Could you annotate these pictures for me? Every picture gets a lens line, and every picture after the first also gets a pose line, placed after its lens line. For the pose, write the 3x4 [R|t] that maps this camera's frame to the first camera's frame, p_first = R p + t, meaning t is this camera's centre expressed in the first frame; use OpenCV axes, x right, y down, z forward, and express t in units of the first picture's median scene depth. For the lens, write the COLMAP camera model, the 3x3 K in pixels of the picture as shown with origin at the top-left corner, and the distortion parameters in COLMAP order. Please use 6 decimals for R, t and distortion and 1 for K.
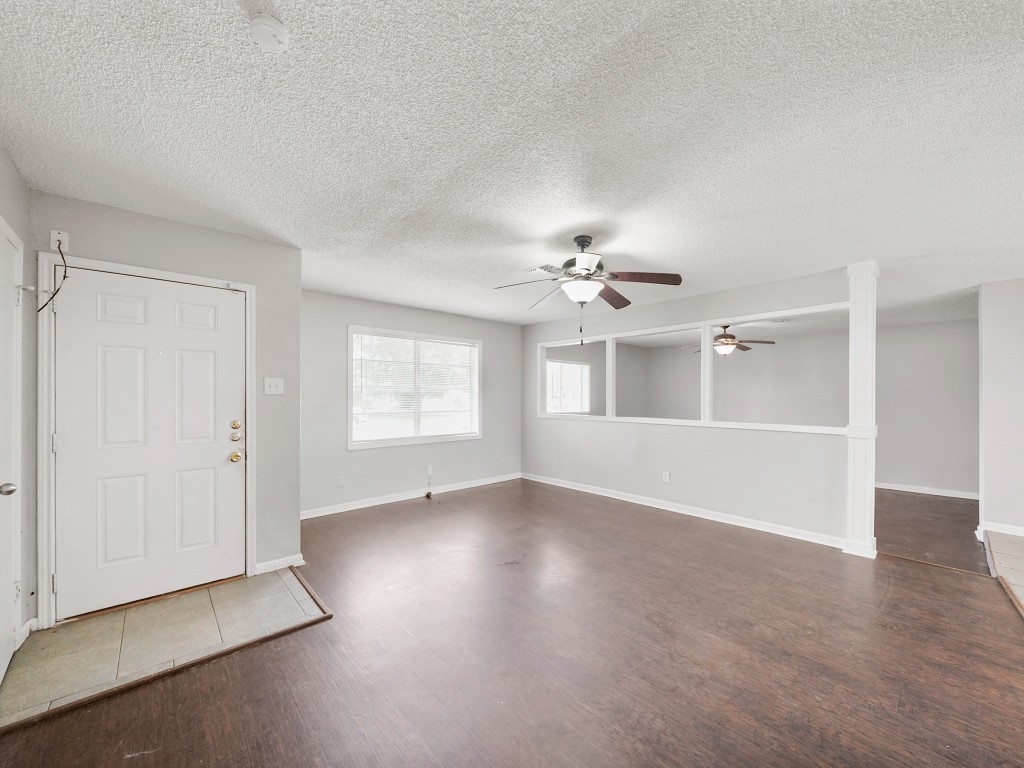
lens RADIAL K [[393.0, 0, 509.7], [0, 393.0, 394.6], [0, 0, 1]] dist [-0.004997, -0.000898]
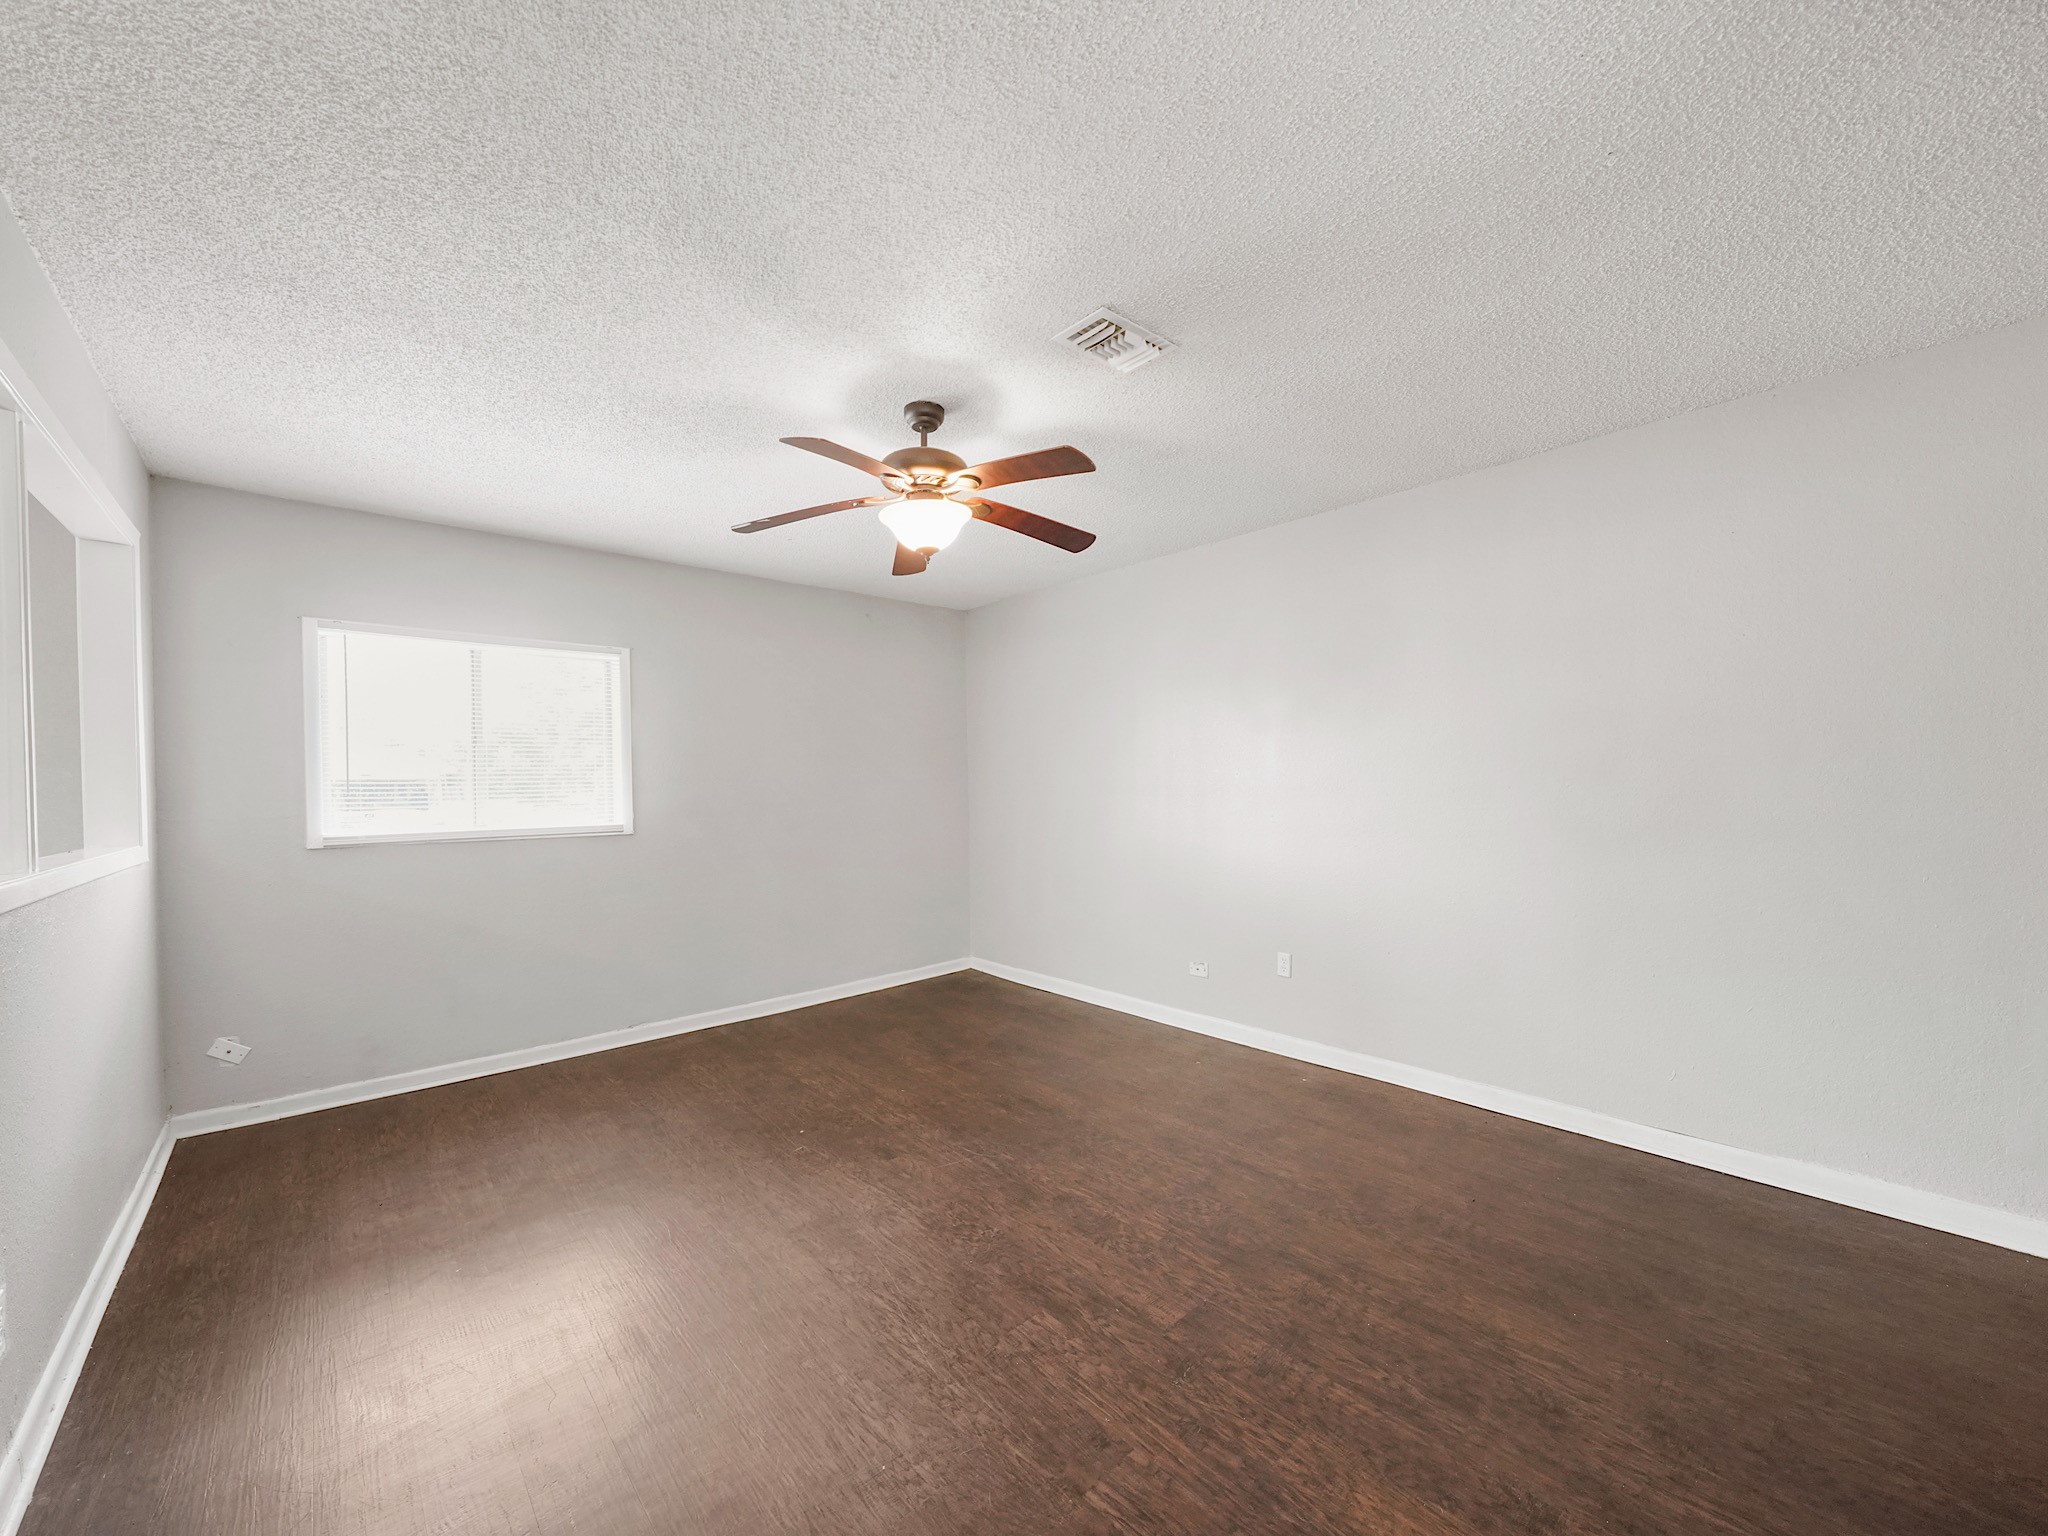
lens RADIAL K [[785.9, 0, 1019.4], [0, 785.9, 789.2], [0, 0, 1]] dist [-0.004997, -0.000898]
pose [[0.999787, -0.016471, -0.012417, 1.071476], [0.016618, 0.999792, 0.011790, 0.033742], [0.012220, -0.011994, 0.999853, 1.023223]]
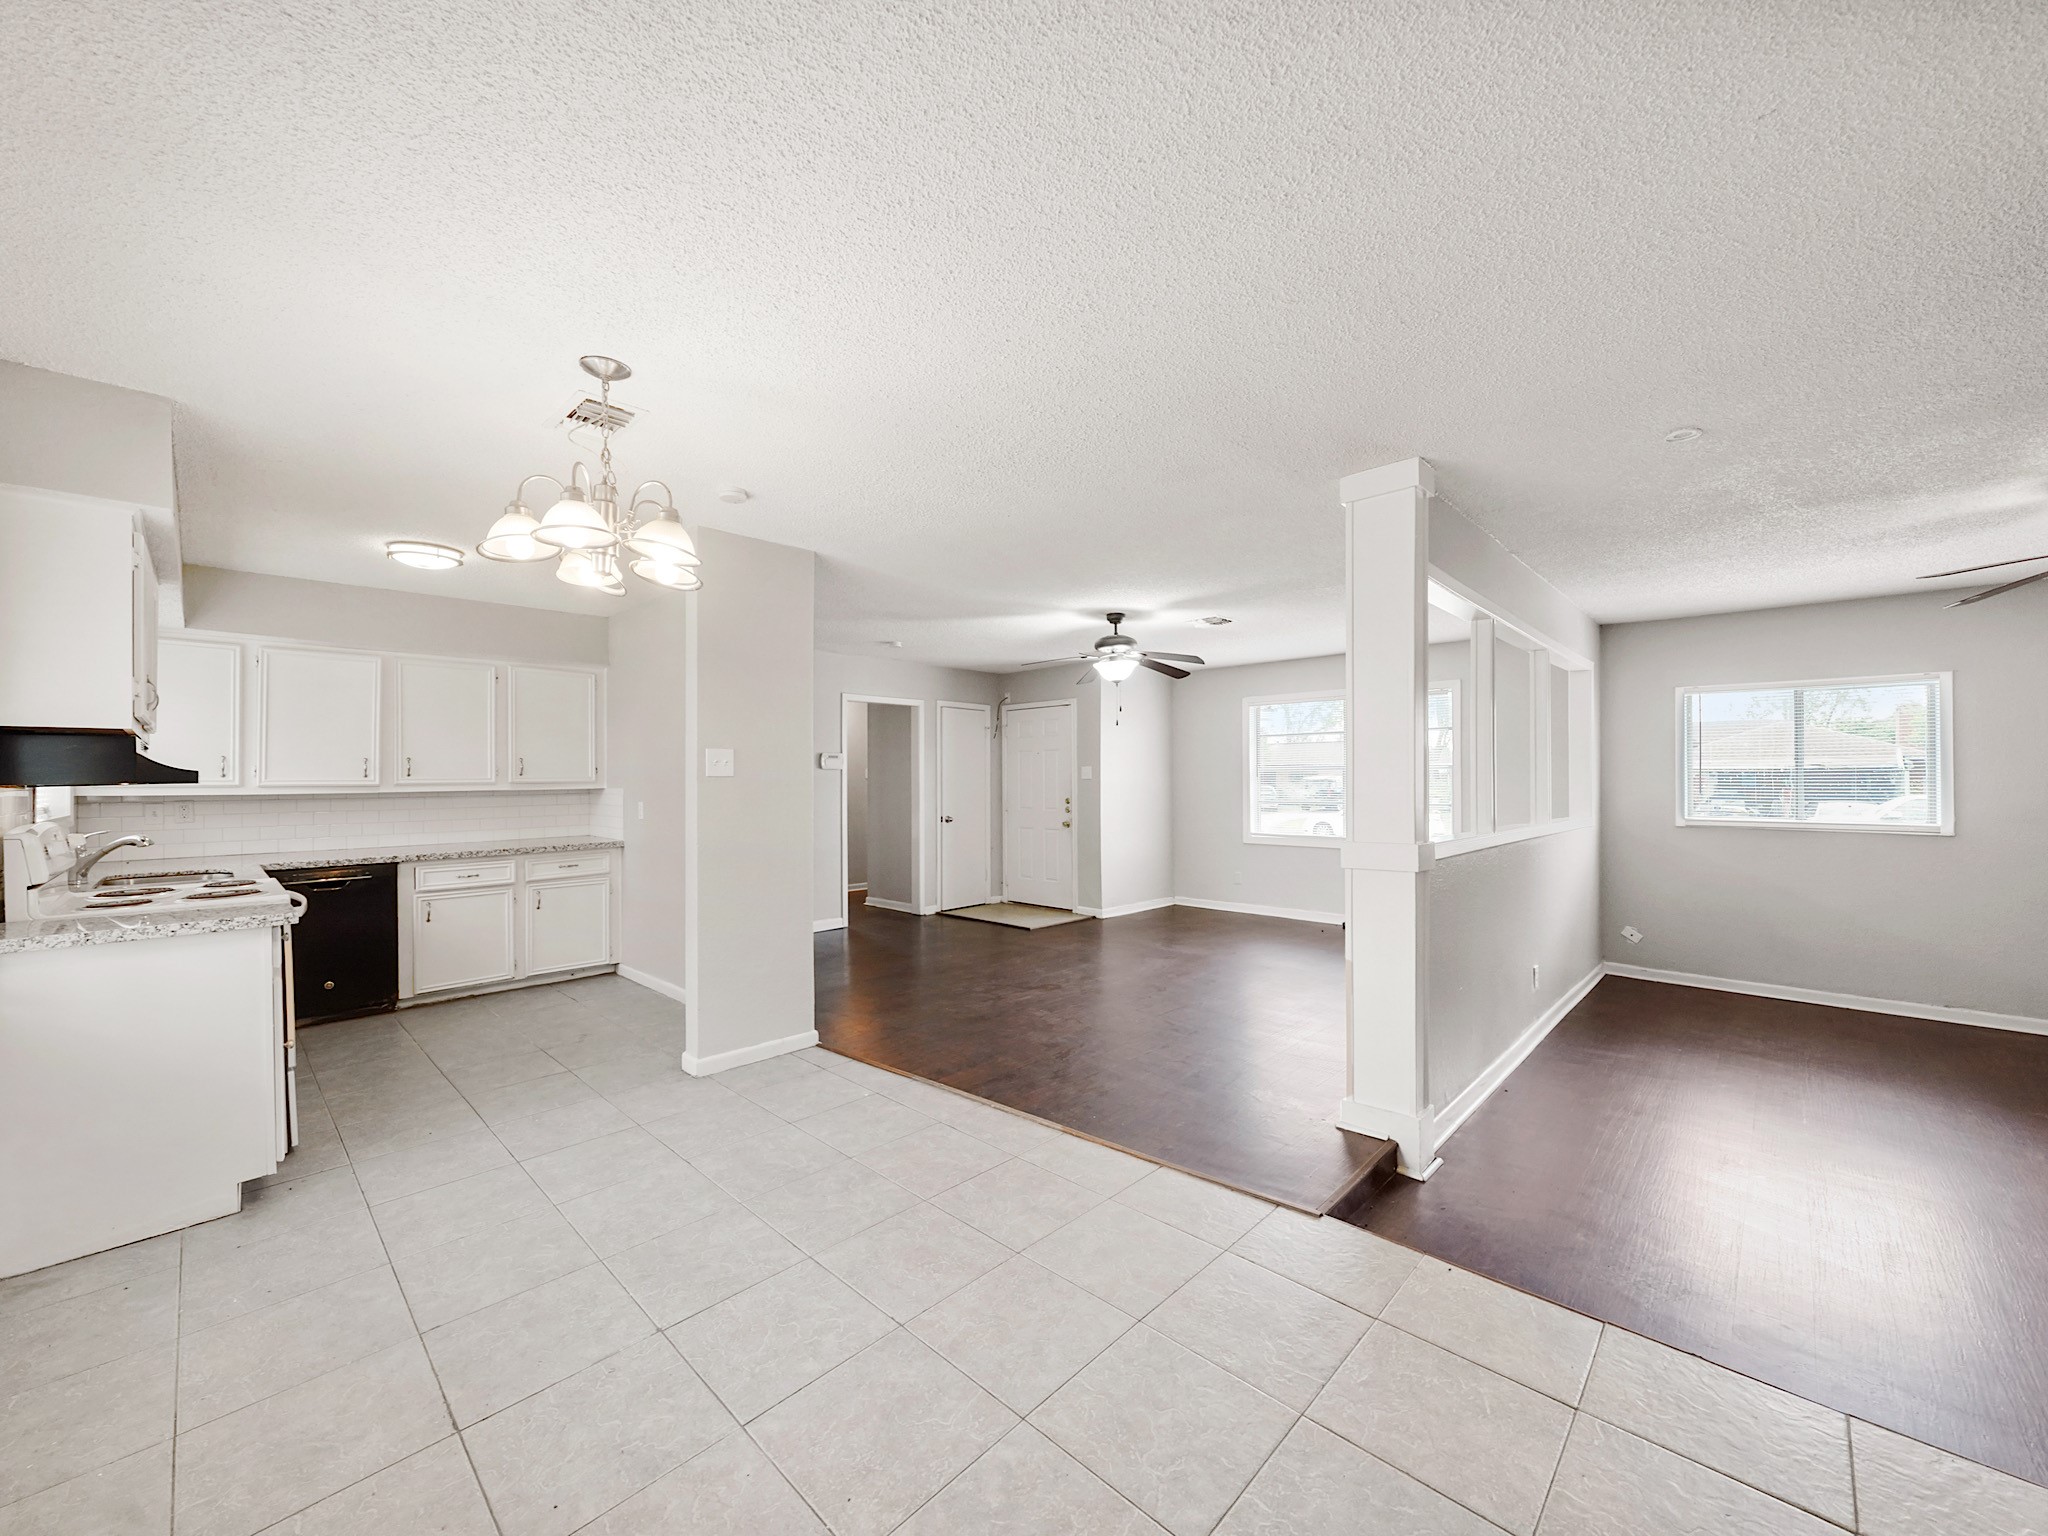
lens RADIAL K [[804.7, 0, 1022.5], [0, 804.7, 779.4], [0, 0, 1]] dist [-0.001218, -0.000157]
pose [[0.063420, -0.002475, -0.997984, 1.743089], [0.005294, 0.999984, -0.002143, 0.004642], [0.997973, -0.005148, 0.063432, 0.532553]]
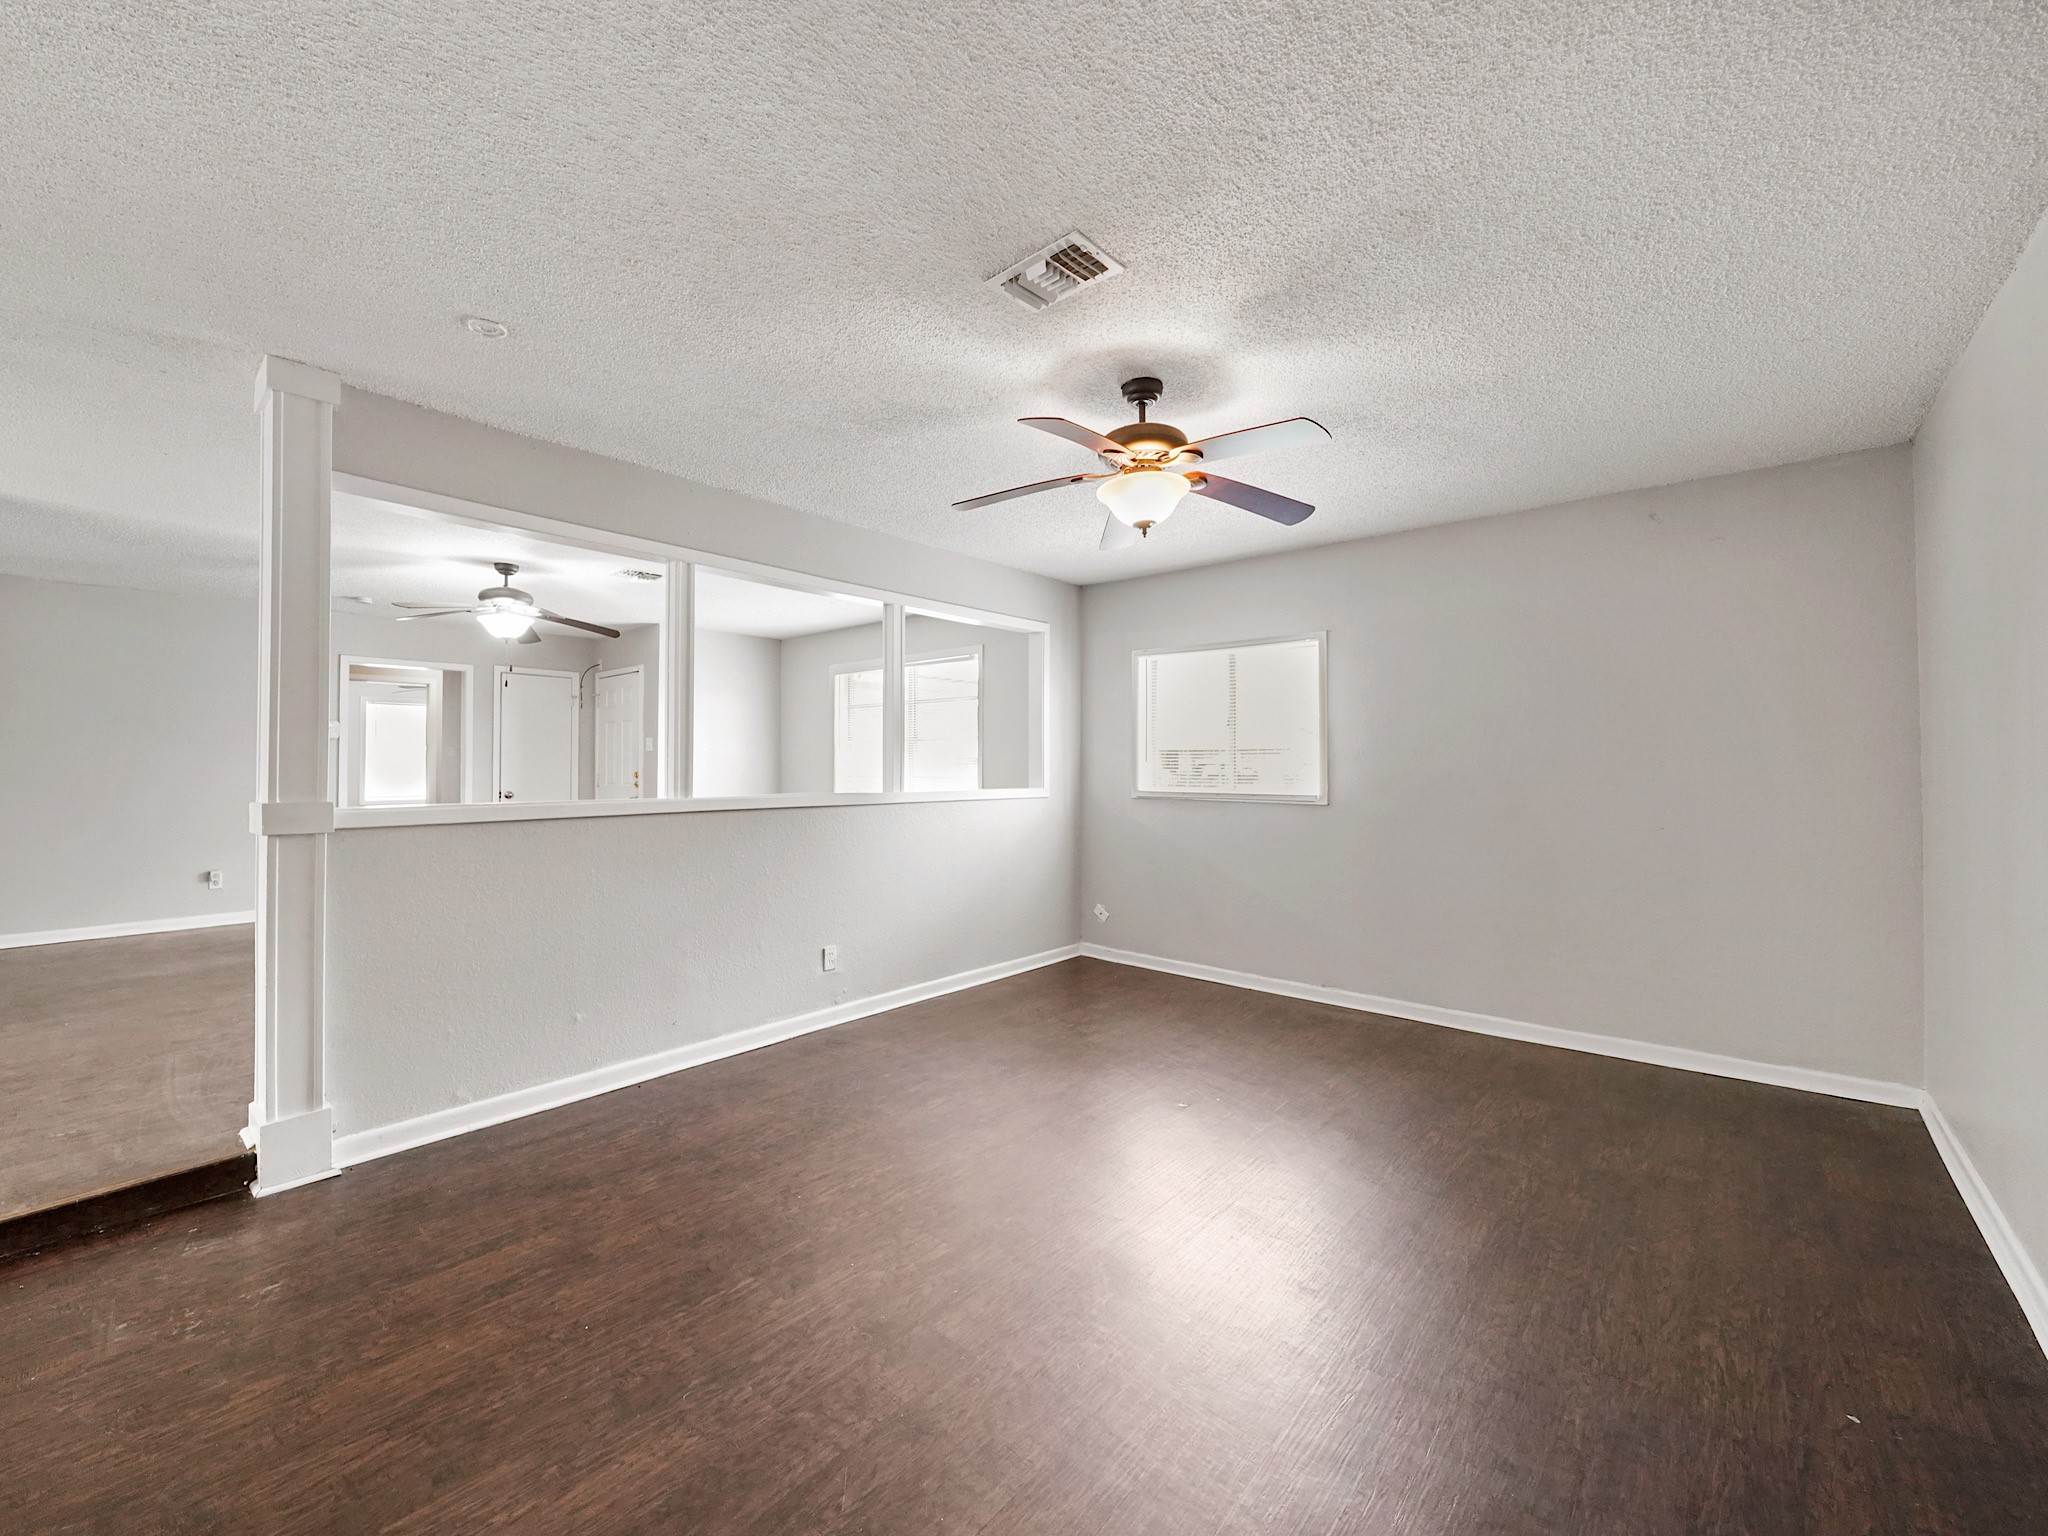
lens RADIAL K [[820.2, 0, 1020.3], [0, 820.2, 739.9], [0, 0, 1]] dist [-0.001563, -0.000014]
pose [[0.118709, -0.032562, -0.992395, 1.737776], [0.003254, 0.999470, -0.032405, 0.043818], [0.992924, 0.000617, 0.118752, 1.569630]]
